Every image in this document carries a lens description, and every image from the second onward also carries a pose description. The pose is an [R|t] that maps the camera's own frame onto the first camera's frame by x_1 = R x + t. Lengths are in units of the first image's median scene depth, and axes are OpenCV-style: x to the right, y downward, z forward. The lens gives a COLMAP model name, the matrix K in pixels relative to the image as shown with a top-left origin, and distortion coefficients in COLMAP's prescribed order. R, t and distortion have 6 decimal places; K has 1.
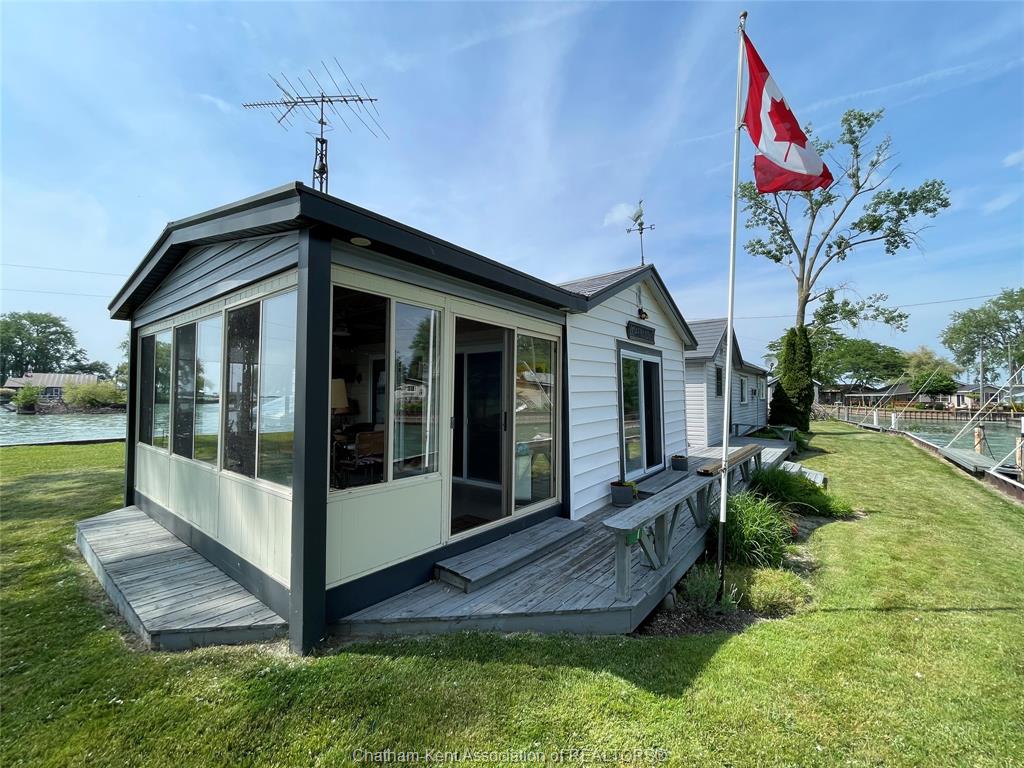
lens RADIAL K [[409.9, 0, 511.6], [0, 409.9, 385.9], [0, 0, 1]] dist [0.002833, -0.000080]
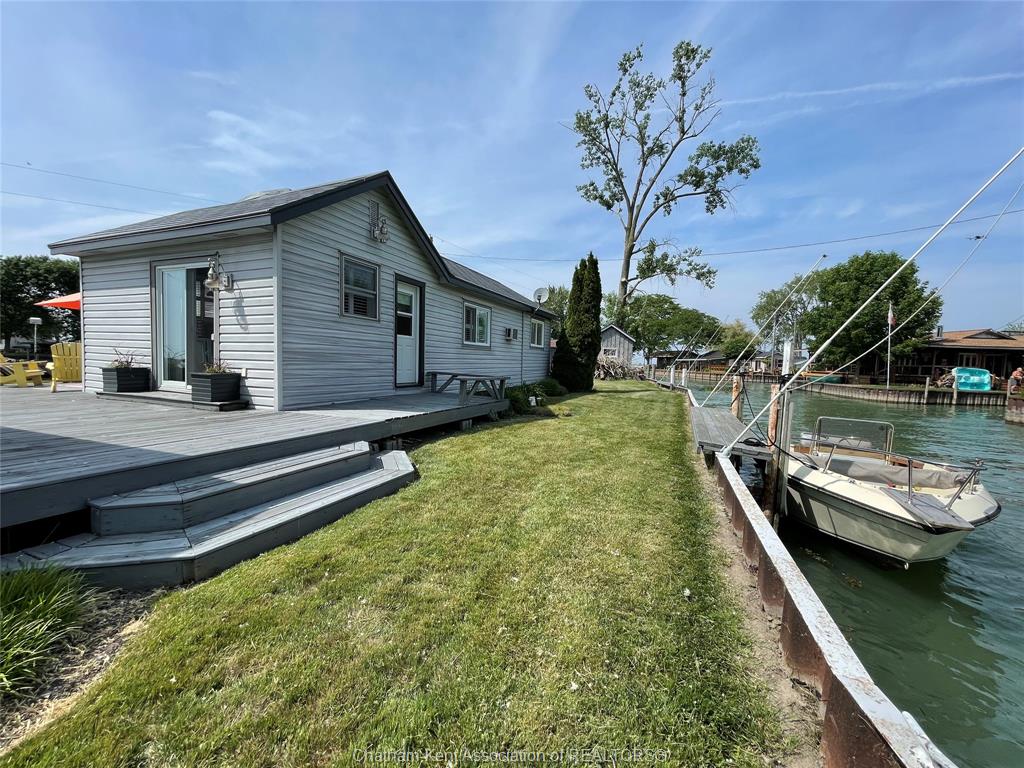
lens RADIAL K [[414.0, 0, 514.4], [0, 414.0, 382.7], [0, 0, 1]] dist [0.001693, 0.000327]
pose [[0.958689, 0.004700, 0.284418, 0.196041], [-0.027147, 0.996812, 0.075031, 0.023484], [-0.283158, -0.079653, 0.955760, 0.152220]]
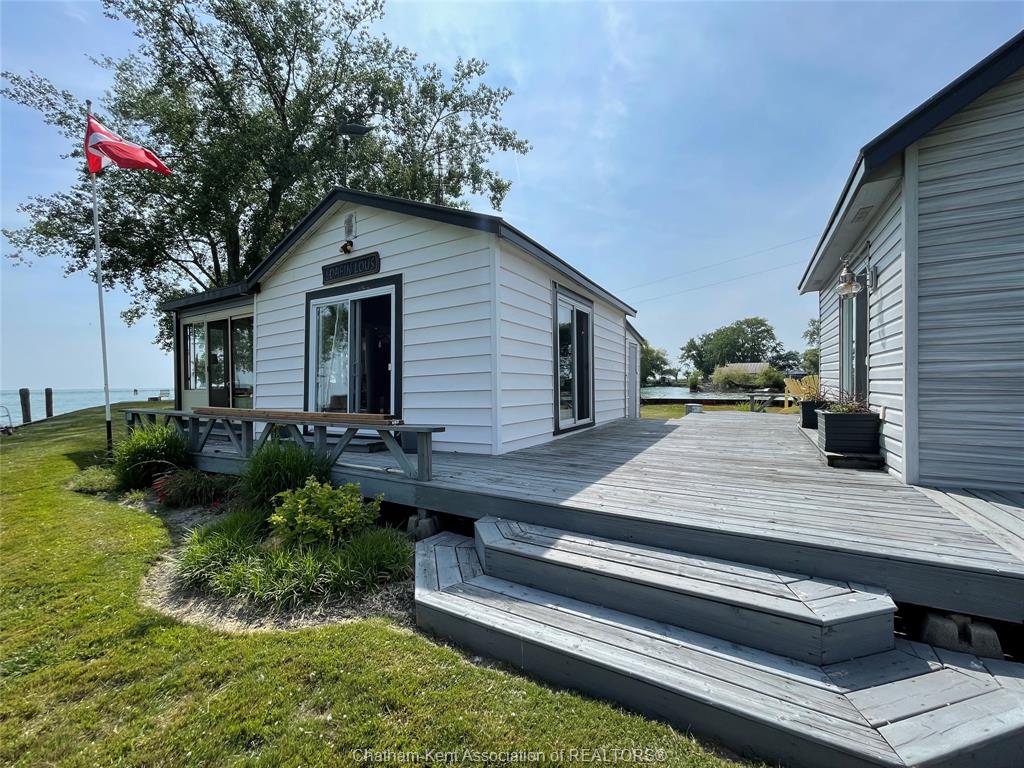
lens RADIAL K [[414.0, 0, 514.4], [0, 414.0, 382.7], [0, 0, 1]] dist [0.001693, 0.000327]
pose [[0.135053, -0.010530, -0.990782, 0.238683], [0.039931, 0.999189, -0.005177, 0.023700], [0.990033, -0.038864, 0.135364, 0.245001]]
